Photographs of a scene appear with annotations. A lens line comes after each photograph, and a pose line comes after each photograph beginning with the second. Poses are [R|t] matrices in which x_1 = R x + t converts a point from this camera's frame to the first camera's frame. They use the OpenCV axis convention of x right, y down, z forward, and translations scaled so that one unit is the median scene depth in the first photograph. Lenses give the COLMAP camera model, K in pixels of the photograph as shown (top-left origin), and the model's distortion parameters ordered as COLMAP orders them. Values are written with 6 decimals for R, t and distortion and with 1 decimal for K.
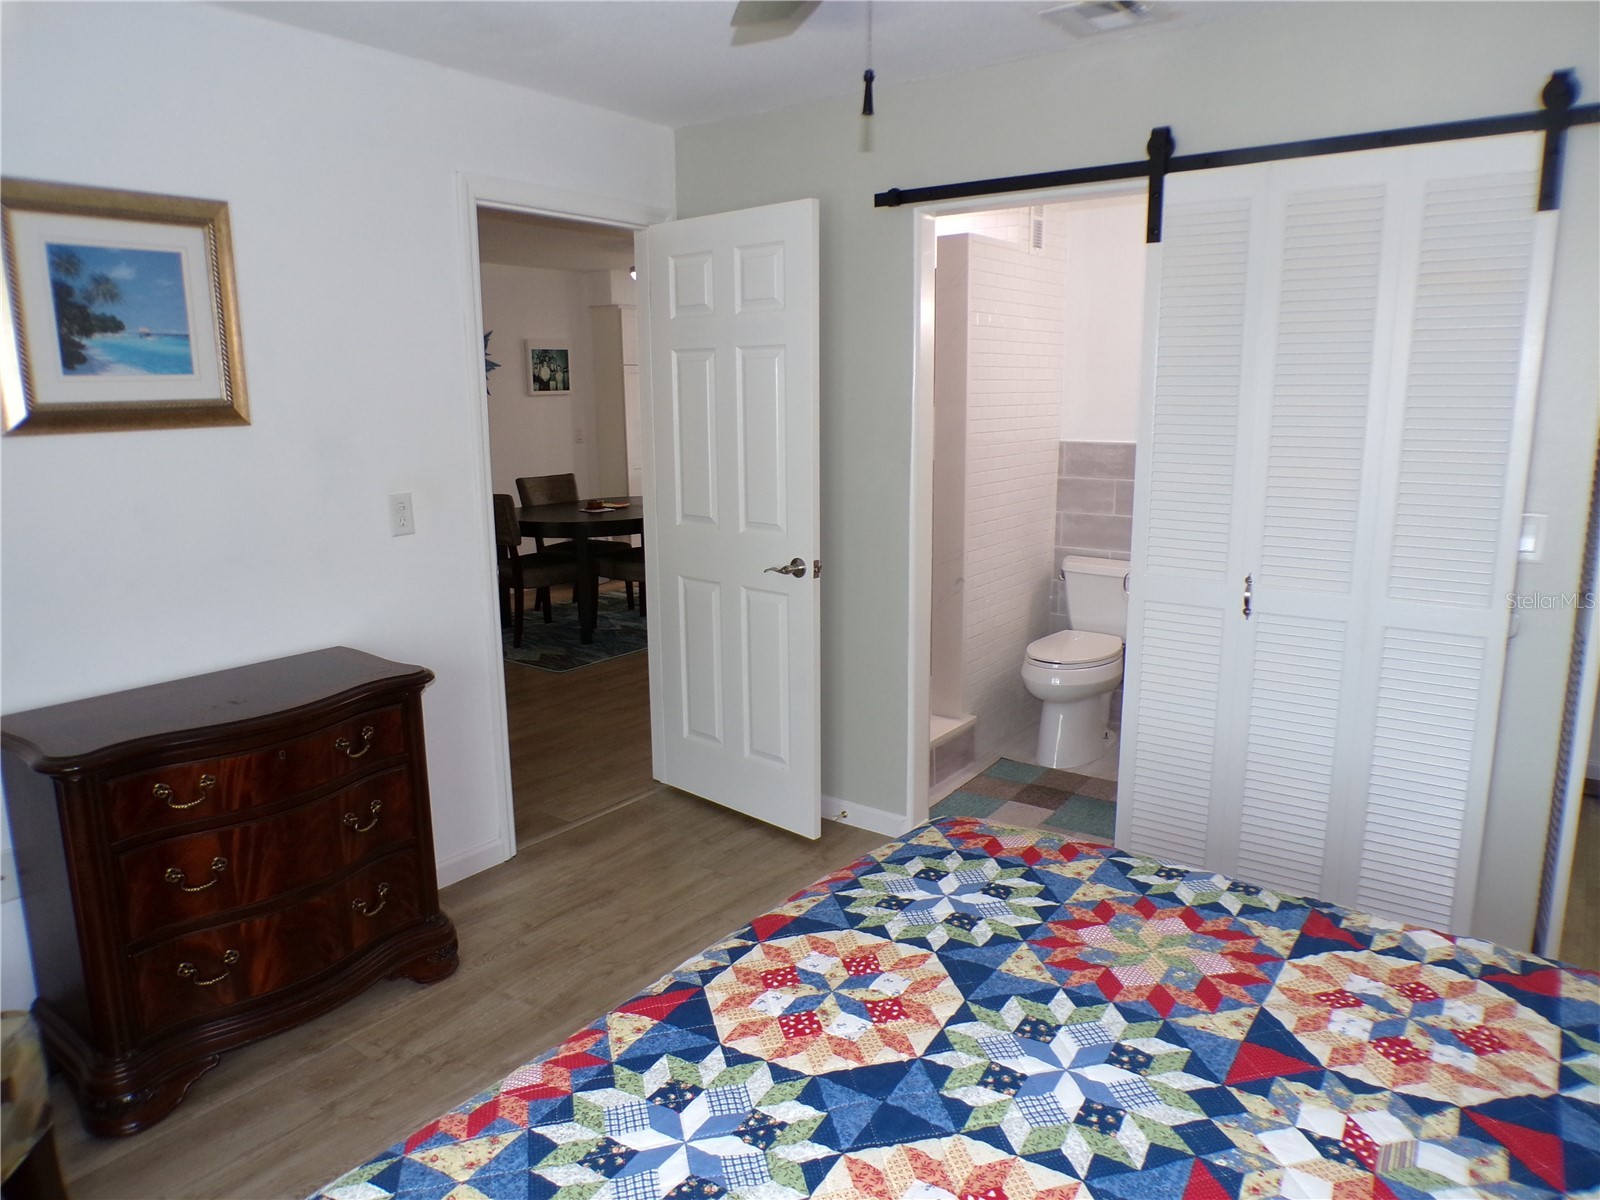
lens RADIAL K [[1079.1, 0, 796.6], [0, 1079.1, 604.1], [0, 0, 1]] dist [-0.049342, 0.026405]
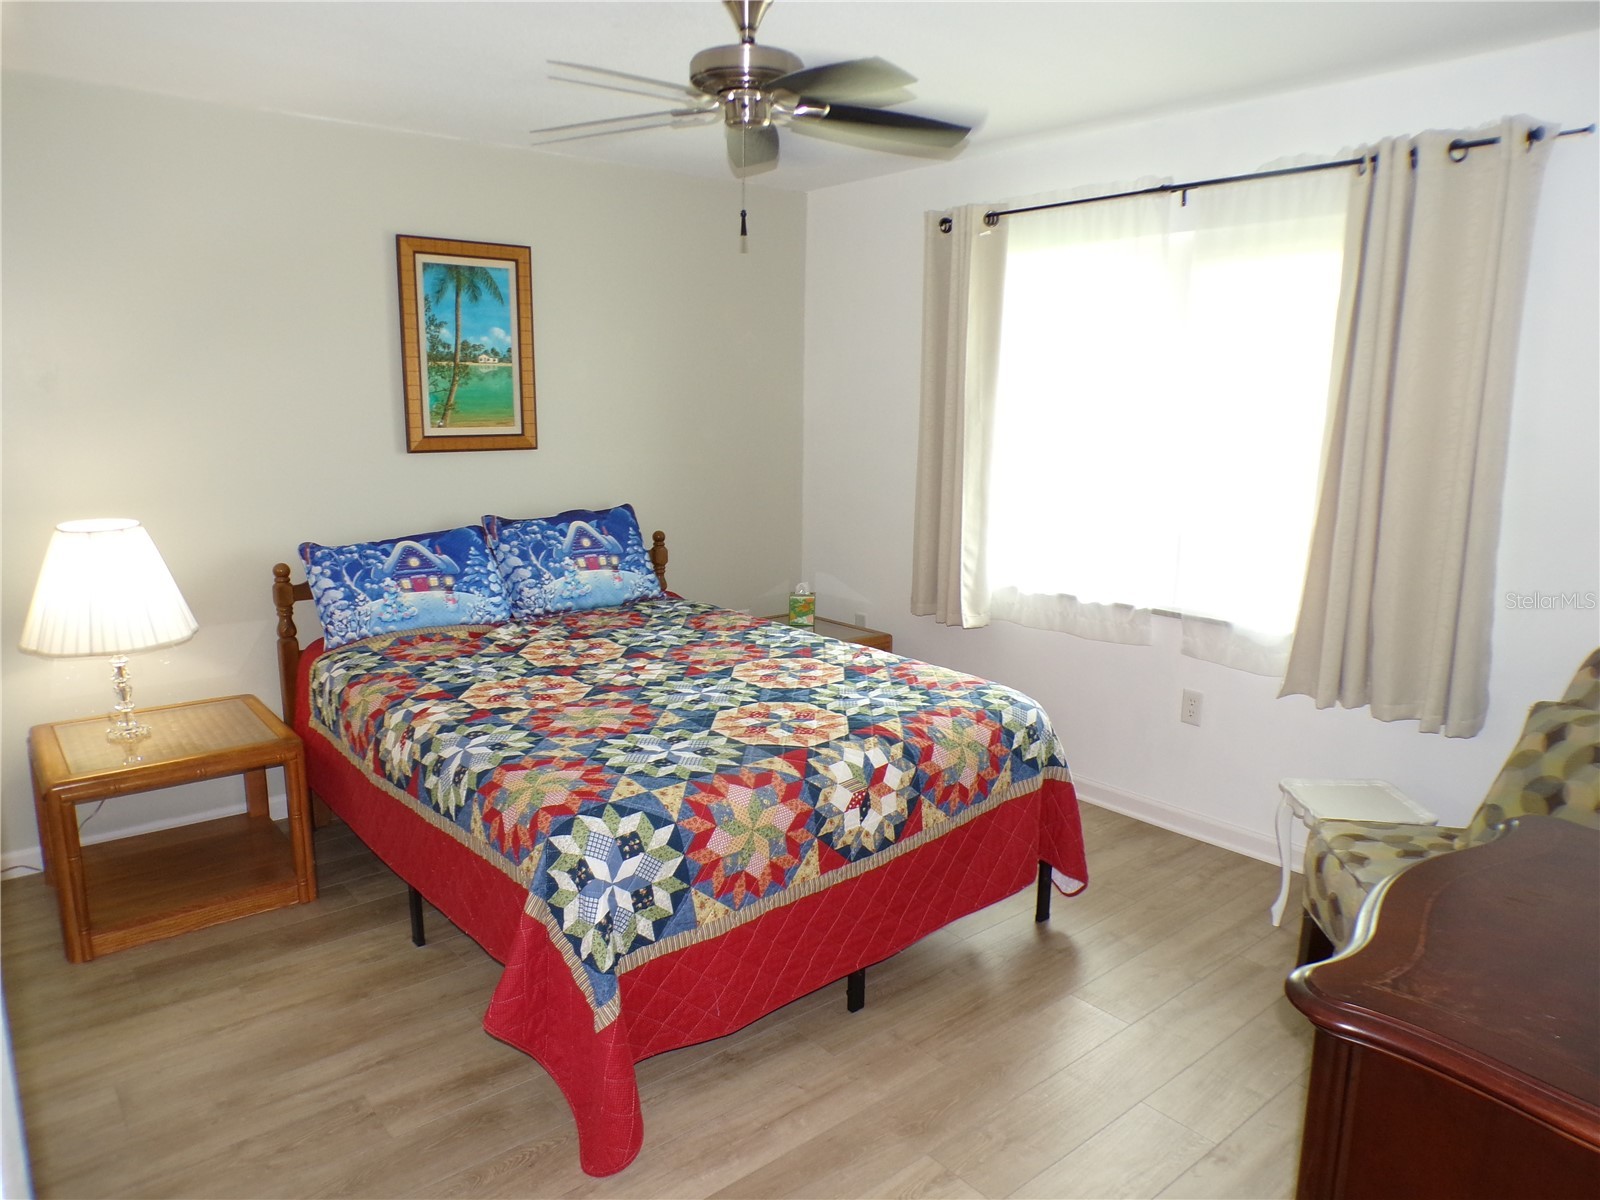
lens RADIAL K [[1079.1, 0, 796.6], [0, 1079.1, 604.1], [0, 0, 1]] dist [-0.049342, 0.026405]
pose [[-0.970986, -0.045263, 0.234815, -0.375159], [0.047587, 0.925714, 0.375218, -0.465974], [-0.234355, 0.375506, -0.896701, 2.312699]]
